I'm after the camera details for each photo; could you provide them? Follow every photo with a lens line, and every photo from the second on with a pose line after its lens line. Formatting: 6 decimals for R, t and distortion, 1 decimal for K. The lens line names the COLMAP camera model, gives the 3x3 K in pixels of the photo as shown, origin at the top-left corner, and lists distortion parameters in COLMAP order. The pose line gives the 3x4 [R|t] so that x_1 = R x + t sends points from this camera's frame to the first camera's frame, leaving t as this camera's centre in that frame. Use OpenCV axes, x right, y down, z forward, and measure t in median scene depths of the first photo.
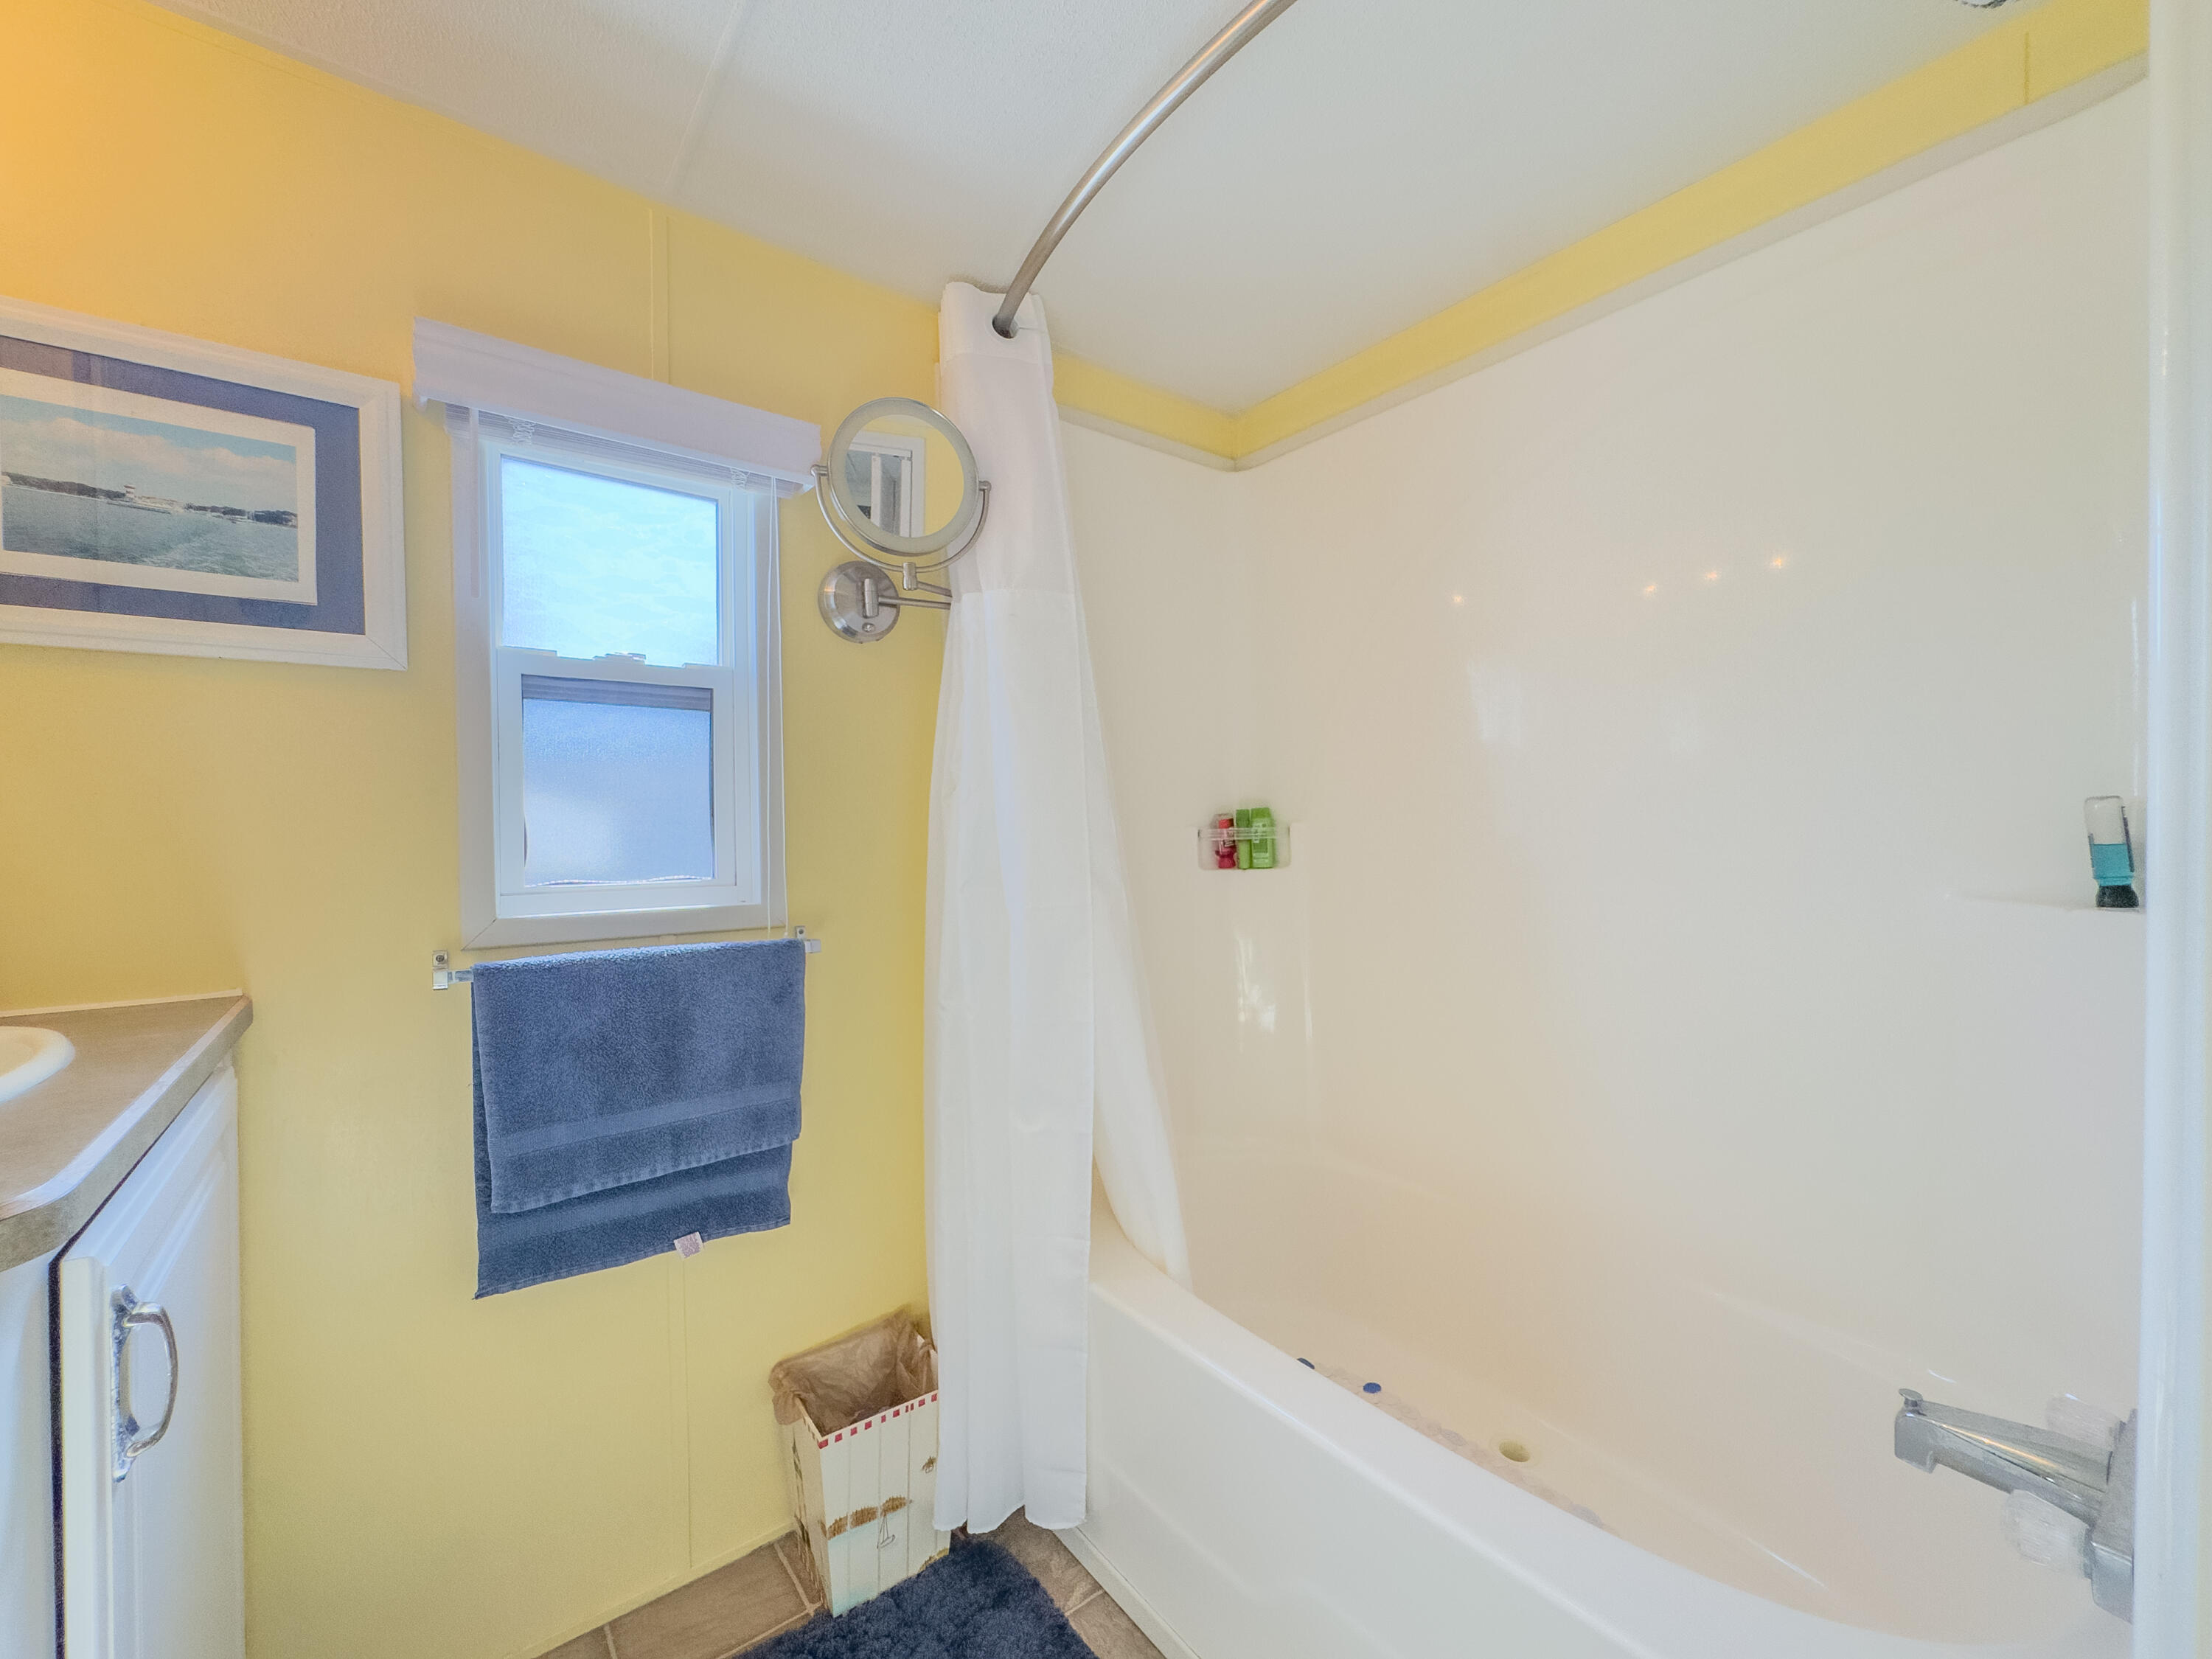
lens RADIAL K [[888.9, 0, 1106.5], [0, 888.9, 822.7], [0, 0, 1]] dist [-0.002838, 0.000456]
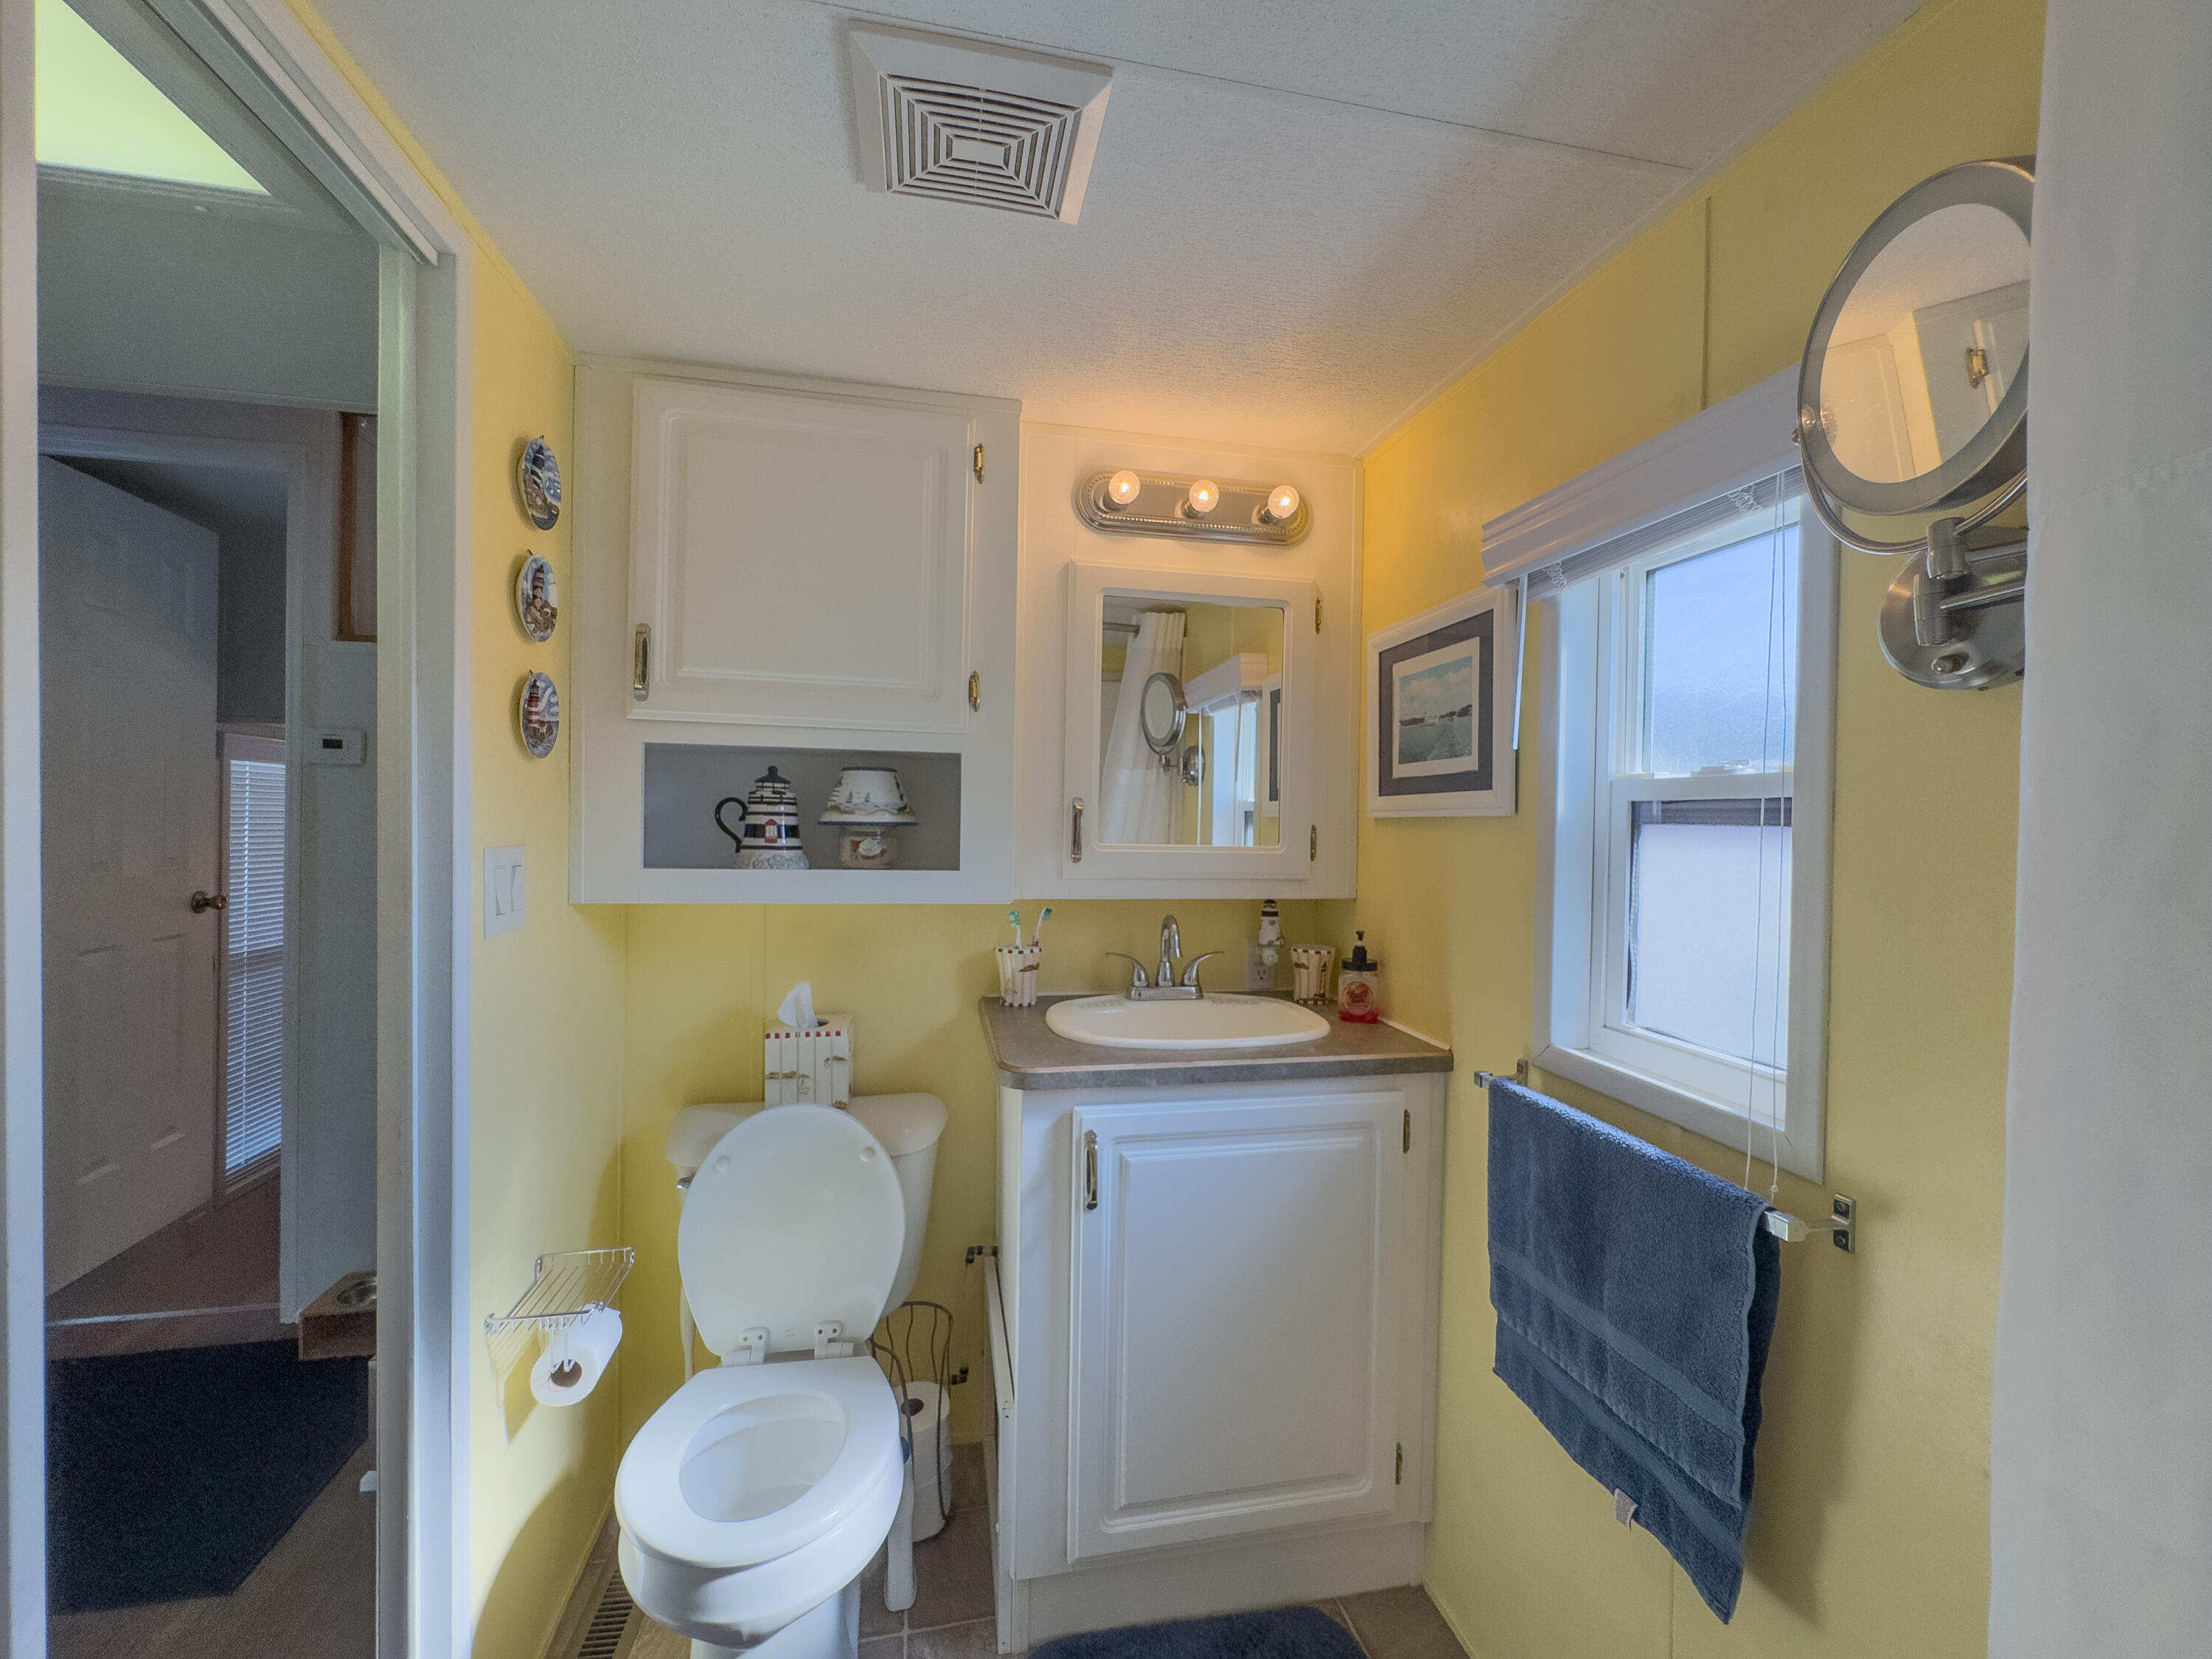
lens RADIAL K [[888.9, 0, 1106.1], [0, 888.9, 827.9], [0, 0, 1]] dist [-0.002838, 0.000456]
pose [[-0.430789, 0.006522, -0.902429, 0.548601], [-0.017443, 0.999727, 0.015552, -0.175996], [0.902284, 0.022441, -0.430558, 1.101600]]
